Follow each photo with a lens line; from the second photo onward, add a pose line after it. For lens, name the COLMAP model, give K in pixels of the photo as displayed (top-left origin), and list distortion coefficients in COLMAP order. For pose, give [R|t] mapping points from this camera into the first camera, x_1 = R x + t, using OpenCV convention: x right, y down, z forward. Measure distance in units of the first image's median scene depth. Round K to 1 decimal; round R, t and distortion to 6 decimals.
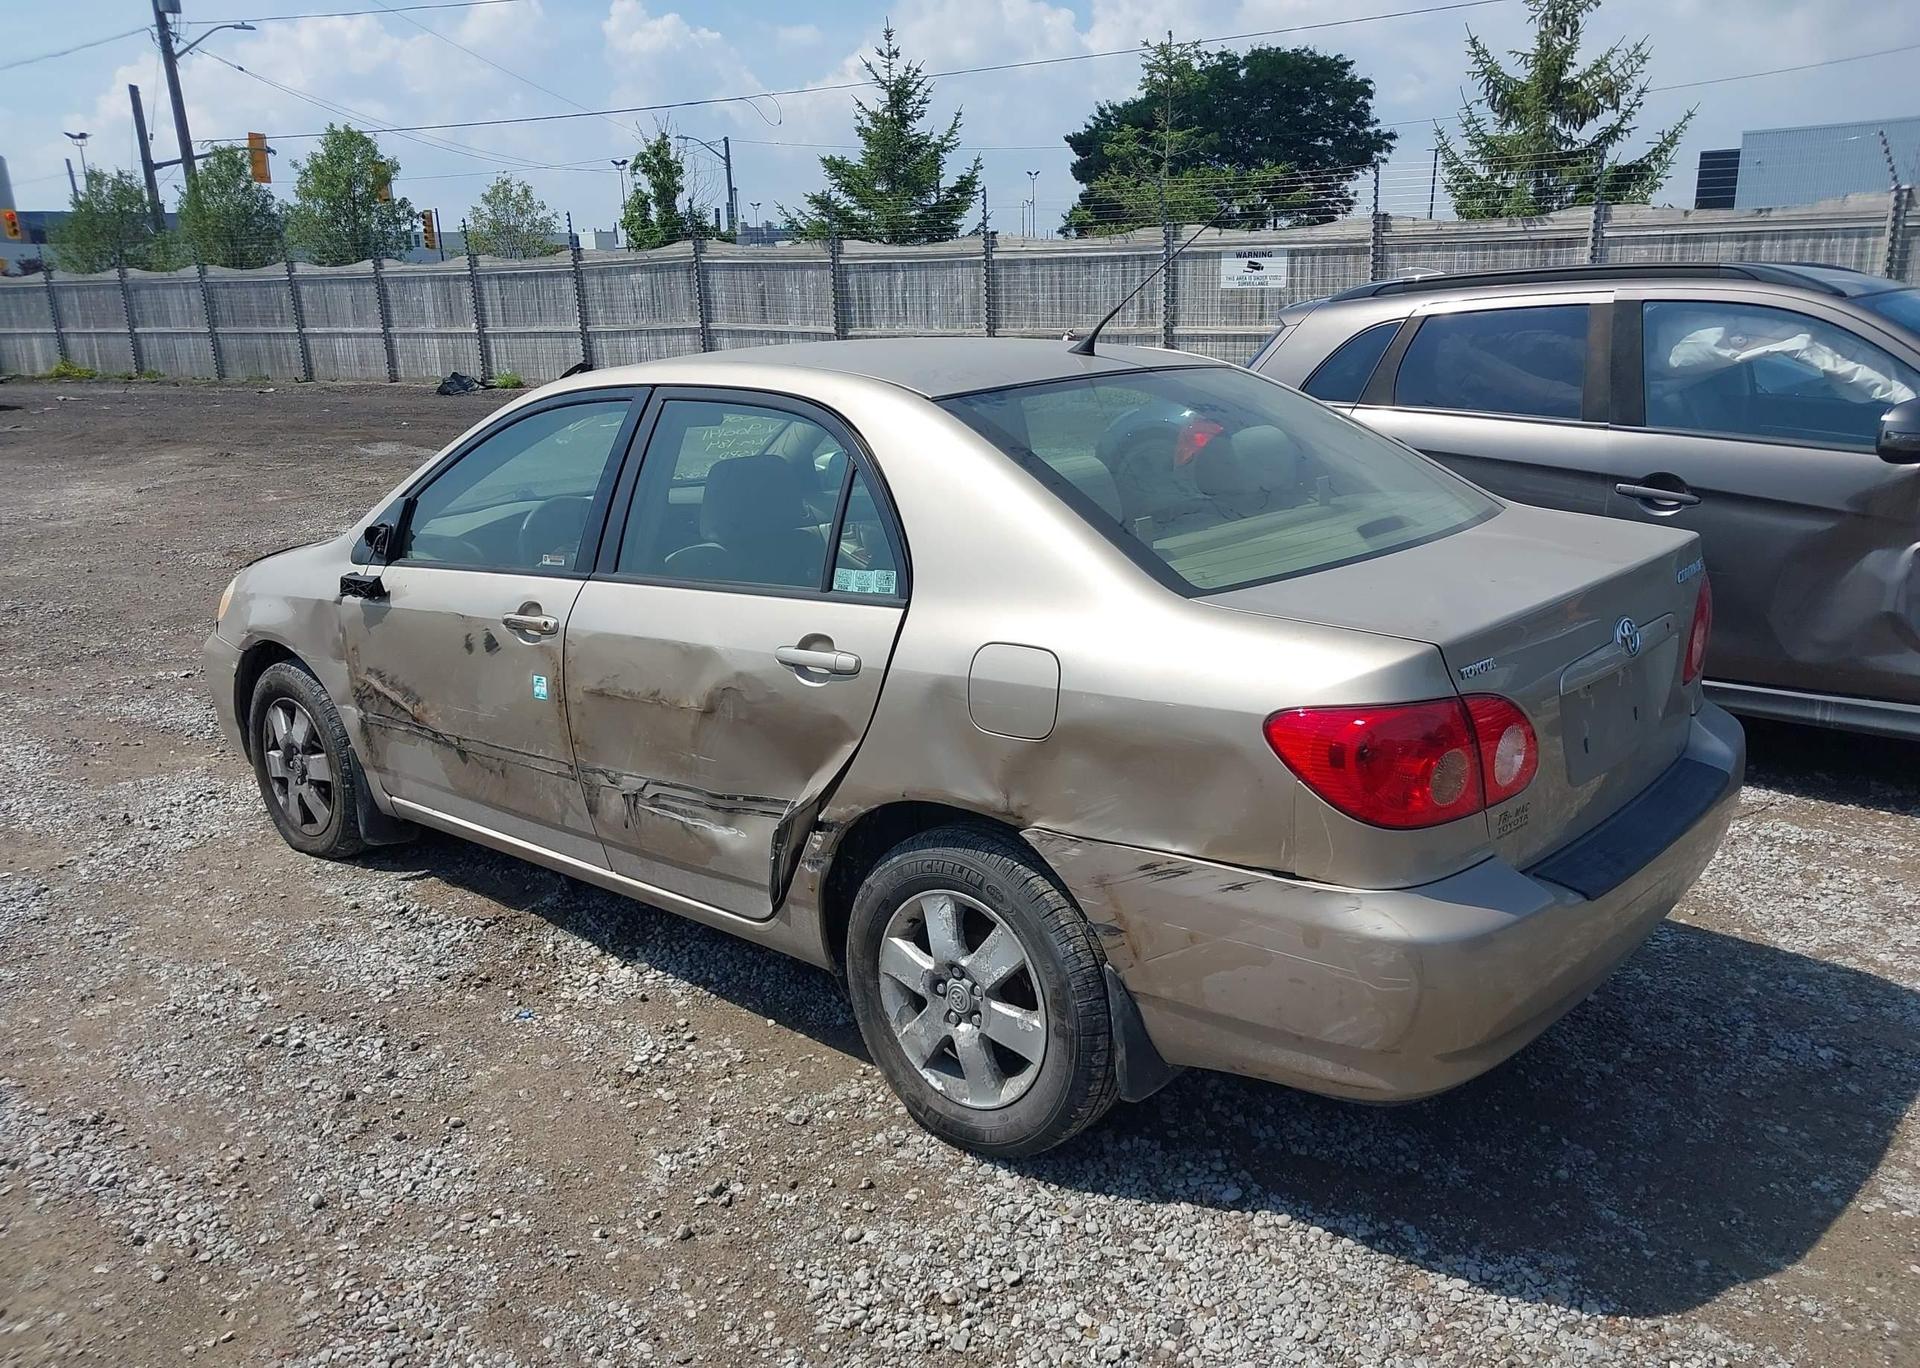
lens RADIAL K [[1657.2, 0, 1000.5], [0, 1657.2, 684.2], [0, 0, 1]] dist [0.026705, -0.009140]
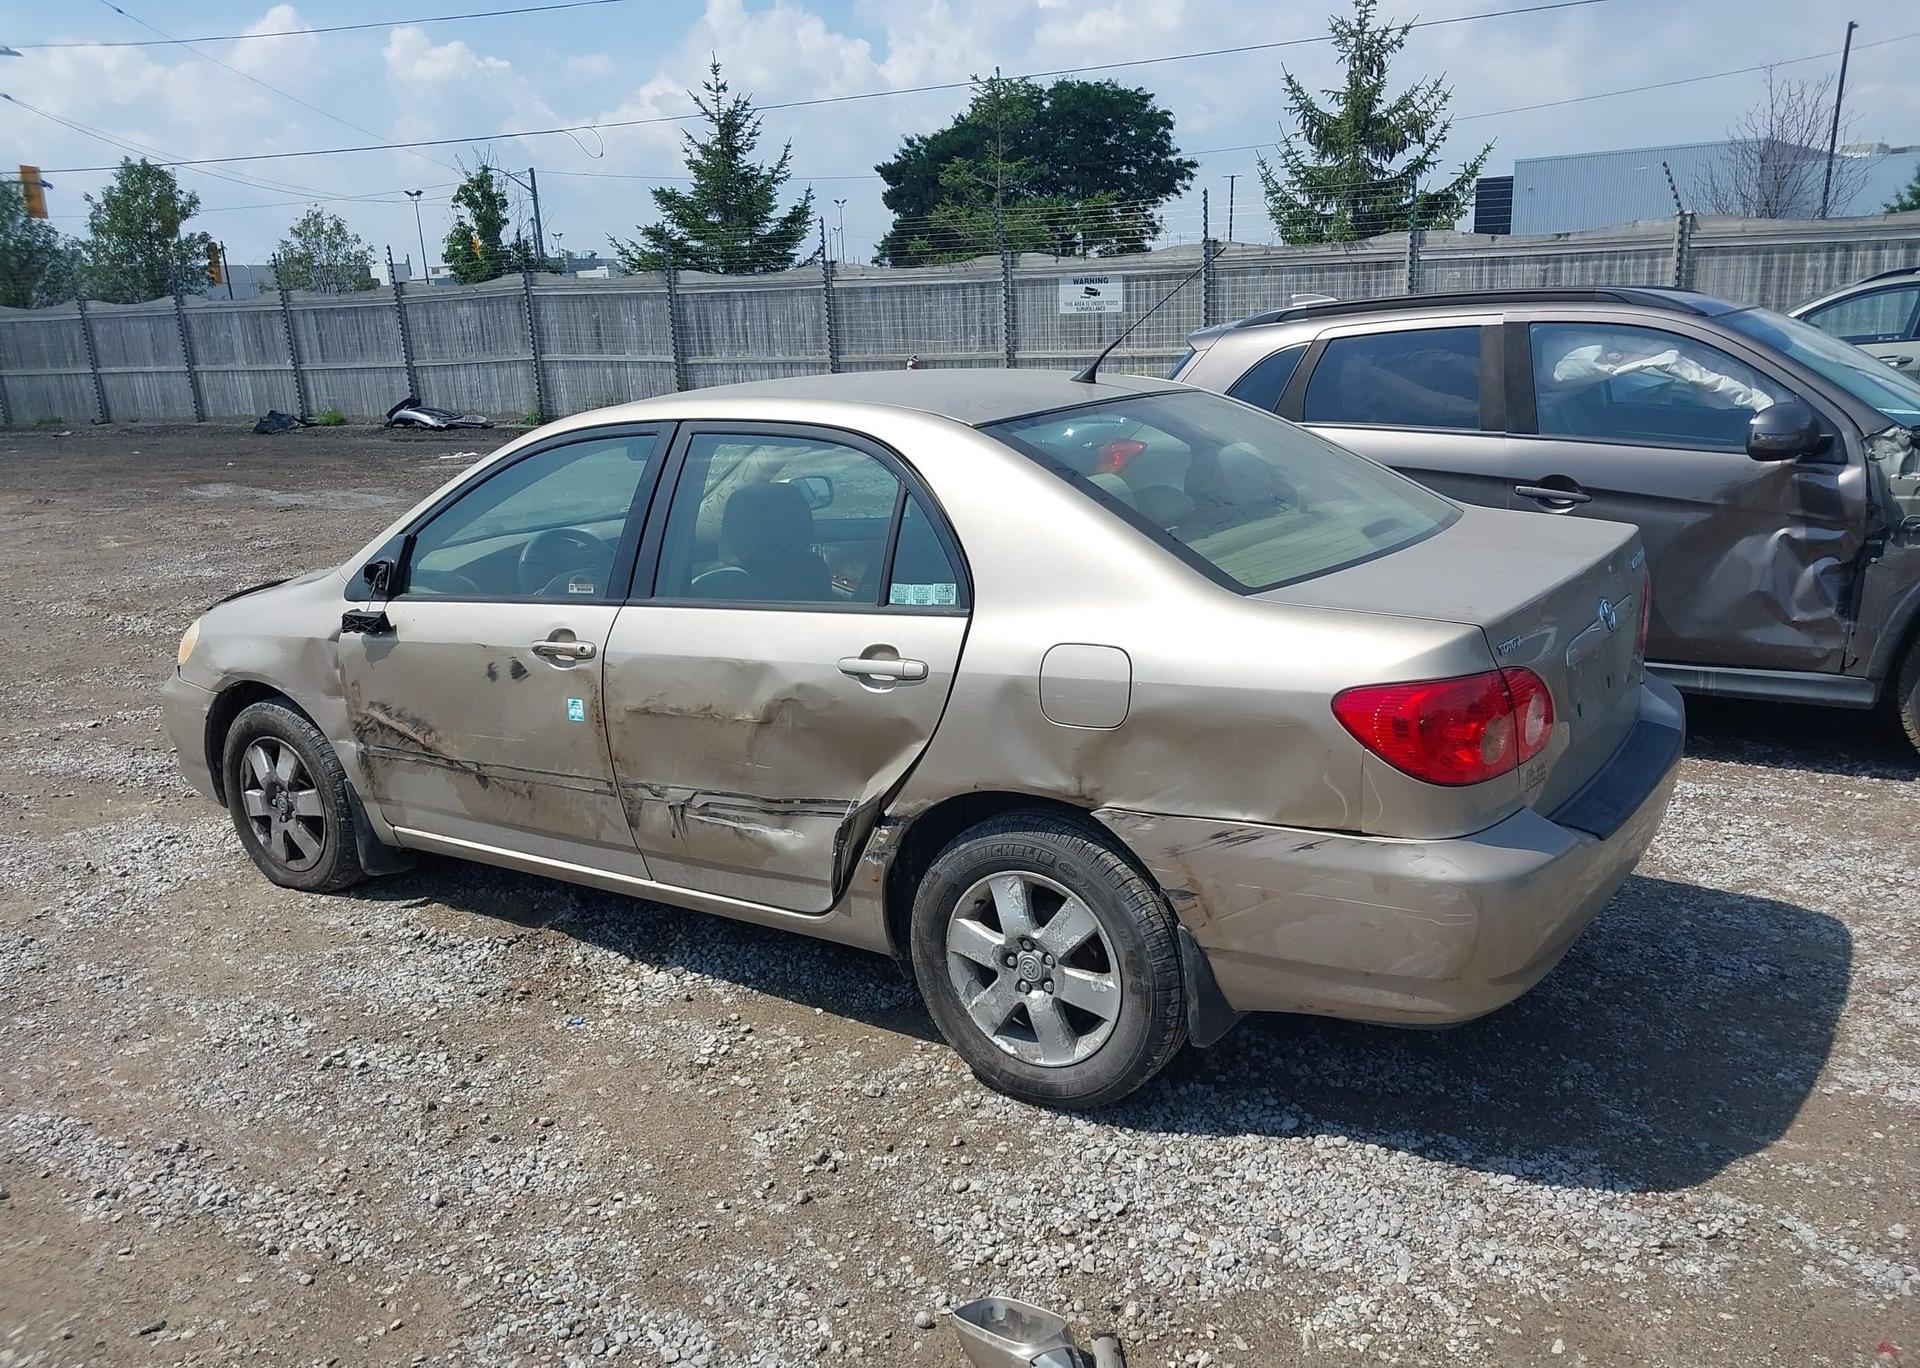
lens RADIAL K [[1650.2, 0, 999.4], [0, 1650.2, 683.2], [0, 0, 1]] dist [0.032520, 0.003182]
pose [[0.991577, -0.044608, 0.121597, -0.141060], [0.046183, 0.998881, -0.010164, 0.008366], [-0.121008, 0.015694, 0.992527, -0.075500]]
